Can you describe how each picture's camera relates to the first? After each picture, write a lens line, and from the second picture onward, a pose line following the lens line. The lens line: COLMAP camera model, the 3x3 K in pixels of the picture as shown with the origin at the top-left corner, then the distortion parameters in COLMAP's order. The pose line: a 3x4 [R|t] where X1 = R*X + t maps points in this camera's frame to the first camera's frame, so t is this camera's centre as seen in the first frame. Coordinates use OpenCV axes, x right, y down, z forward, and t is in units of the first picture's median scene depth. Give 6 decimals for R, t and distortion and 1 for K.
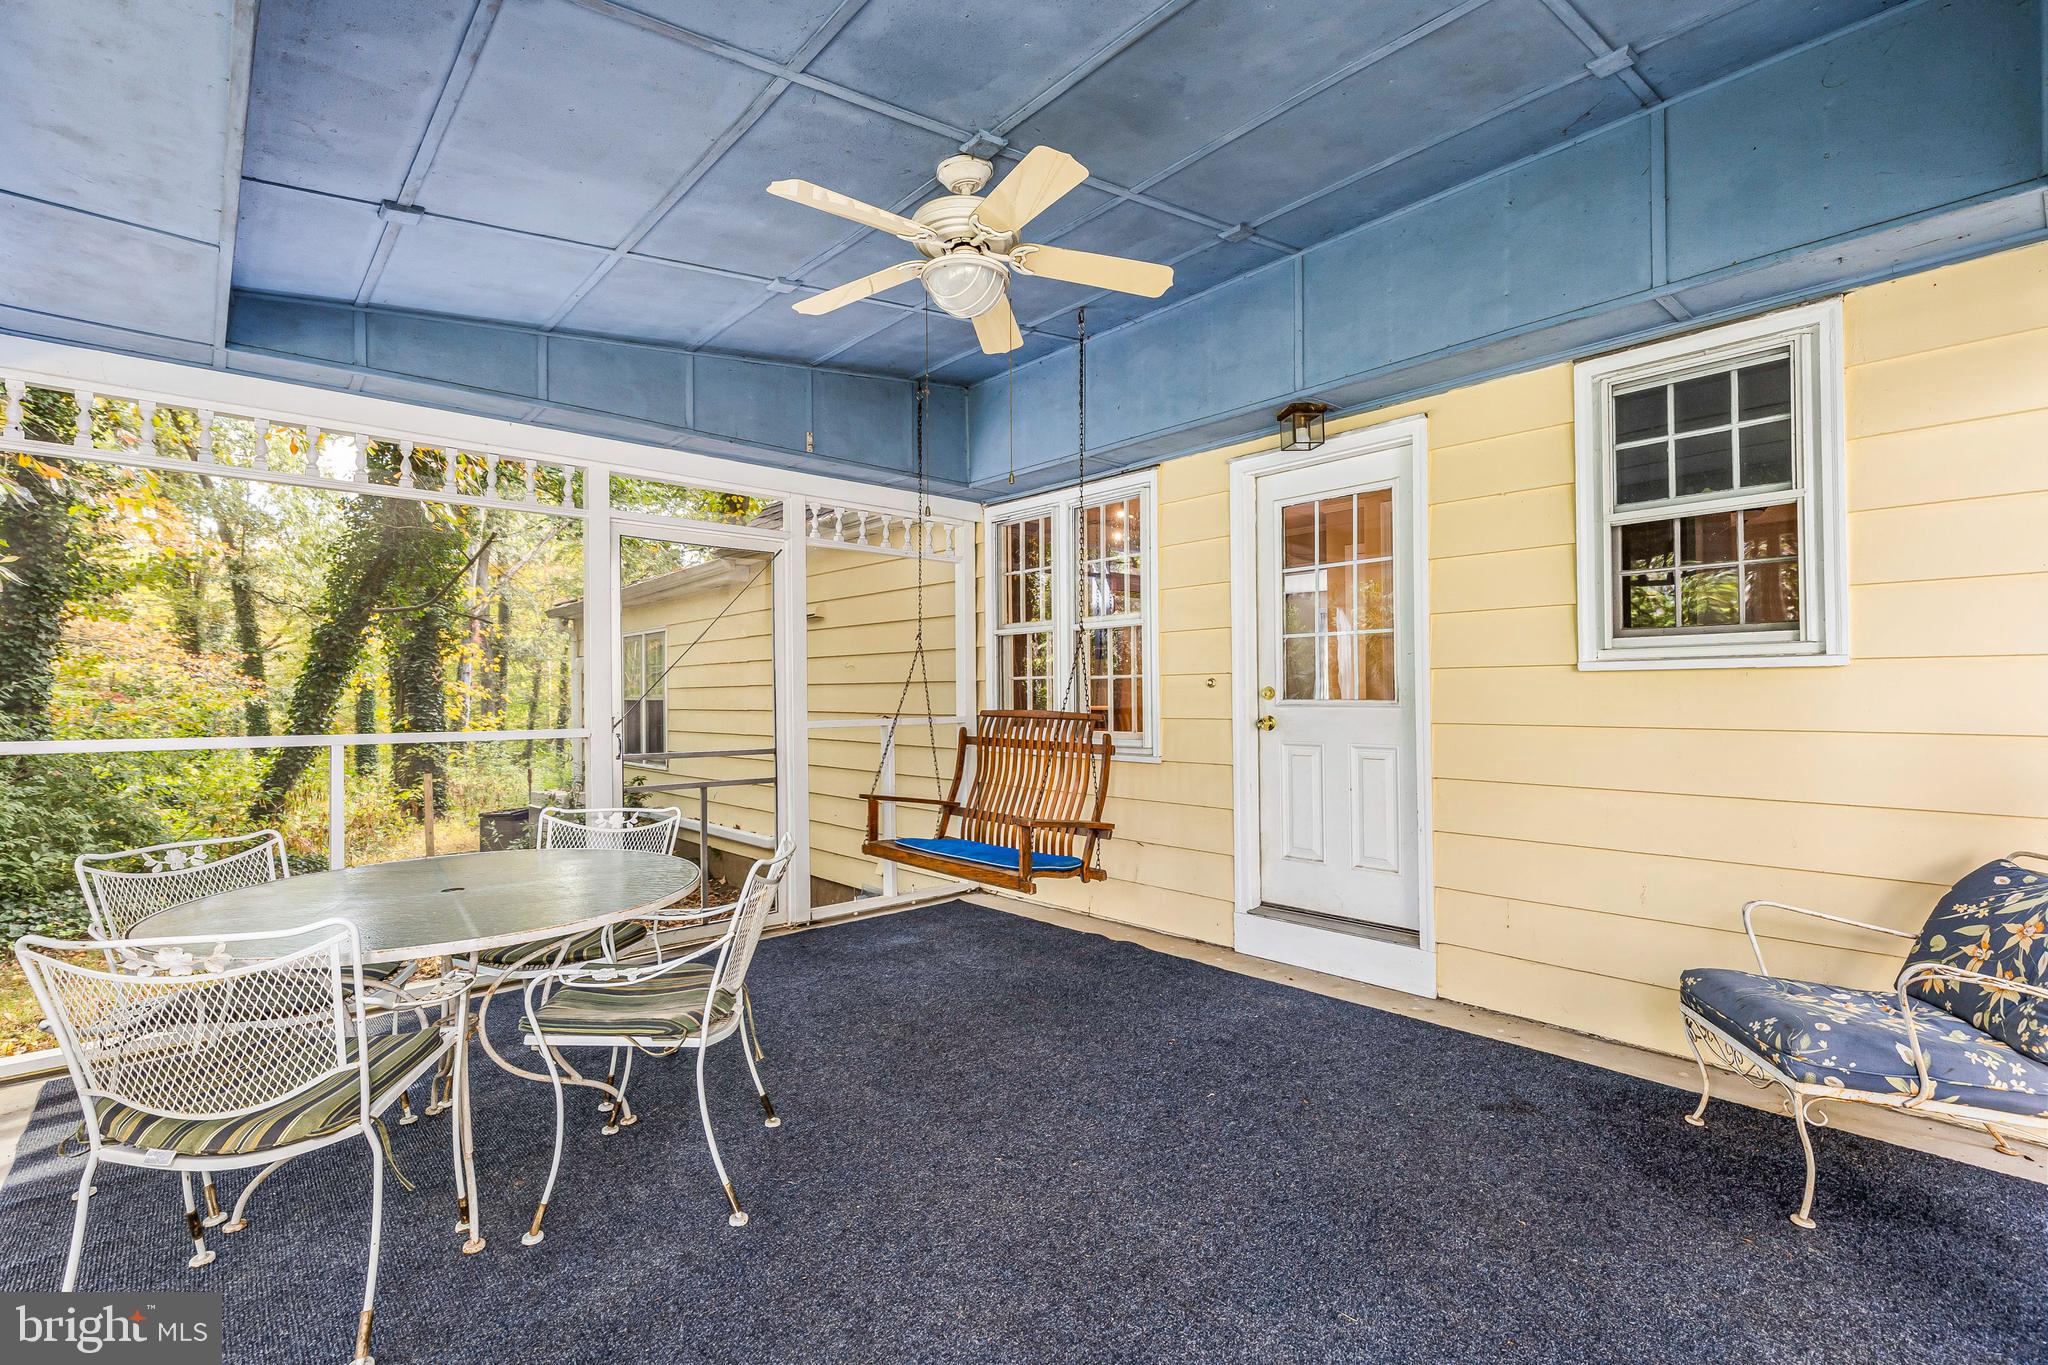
lens RADIAL K [[927.2, 0, 1037.7], [0, 927.2, 685.5], [0, 0, 1]] dist [0.012778, -0.001871]
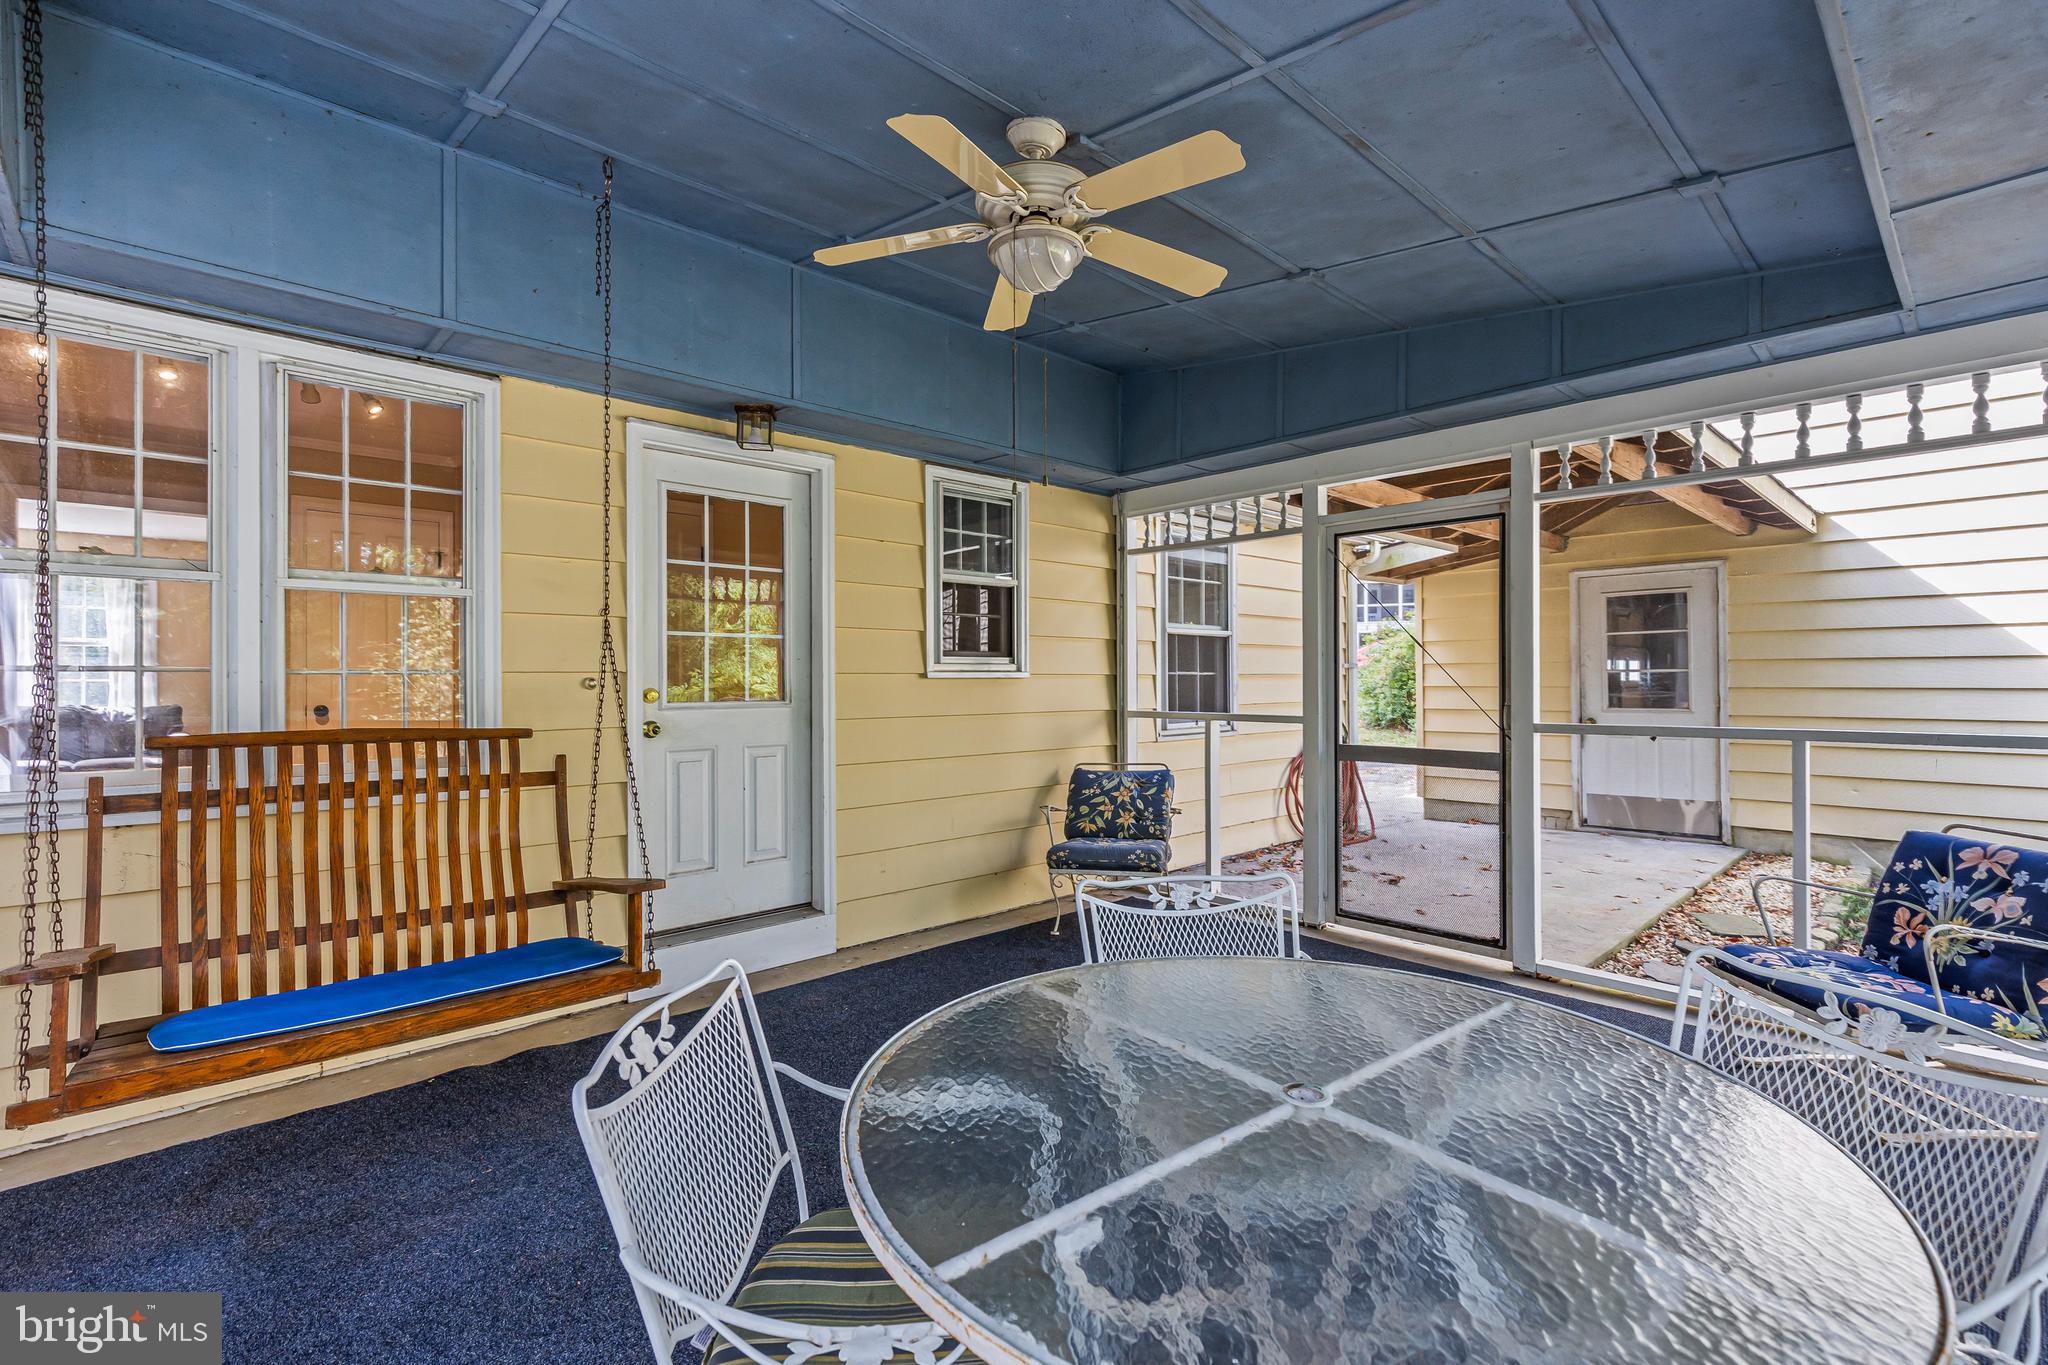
lens RADIAL K [[927.2, 0, 1027.2], [0, 927.2, 678.4], [0, 0, 1]] dist [0.012778, -0.001871]
pose [[-0.018820, 0.008880, 0.999783, -0.743109], [-0.004593, 0.999949, -0.008968, -0.001993], [-0.999812, -0.004761, -0.018778, 0.761430]]
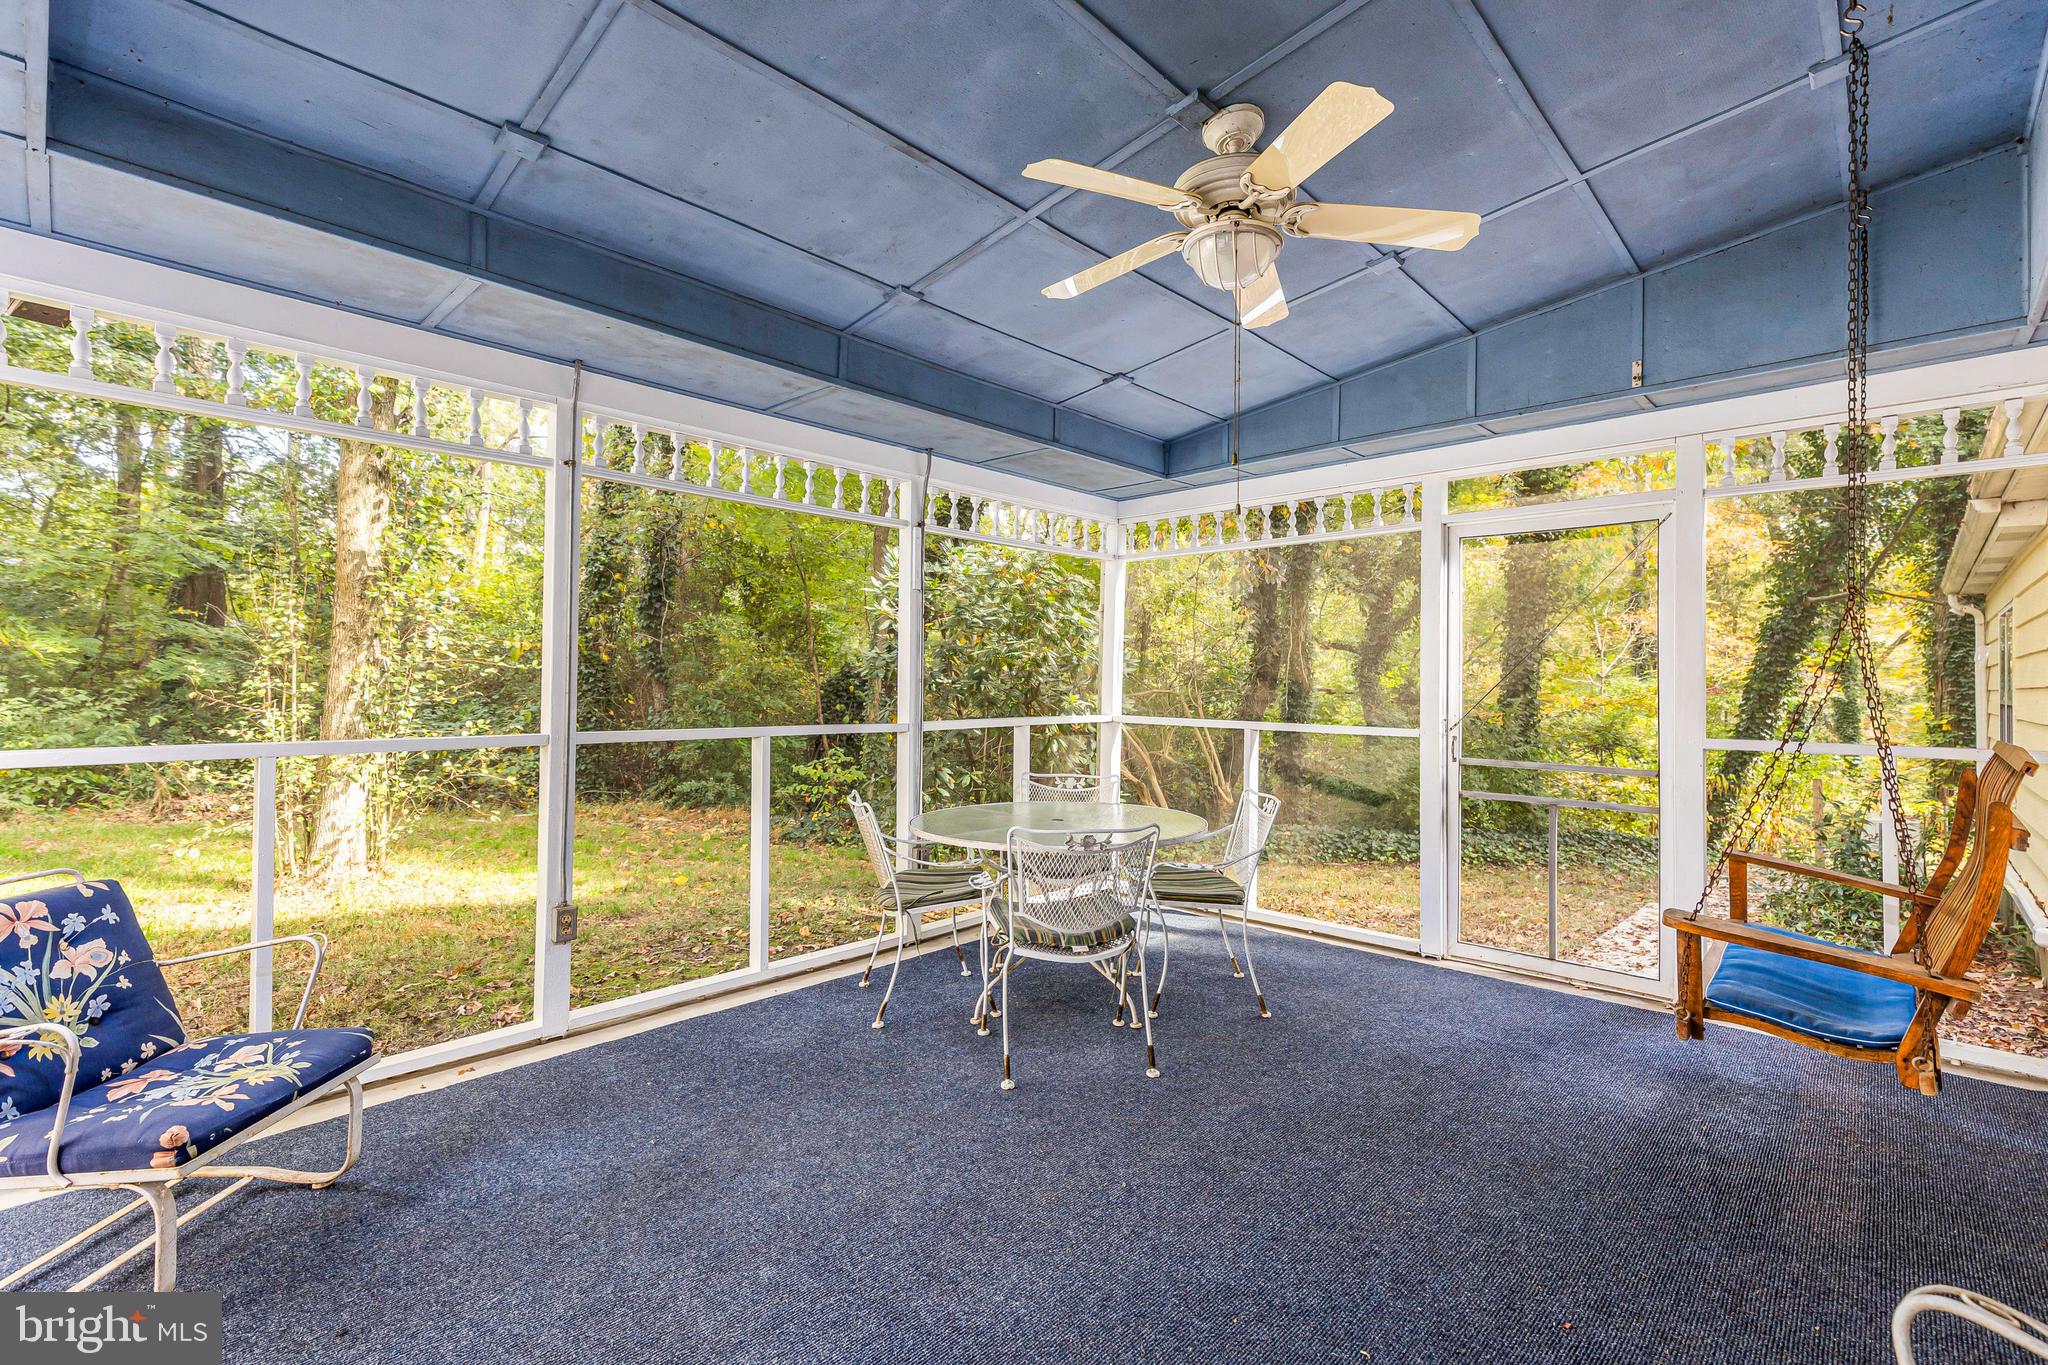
lens RADIAL K [[927.2, 0, 1033.3], [0, 927.2, 680.0], [0, 0, 1]] dist [0.012778, -0.001871]
pose [[0.068315, 0.003295, -0.997658, 0.605652], [0.000578, 0.999994, 0.003342, -0.014720], [0.997664, -0.000805, 0.068312, 0.552129]]
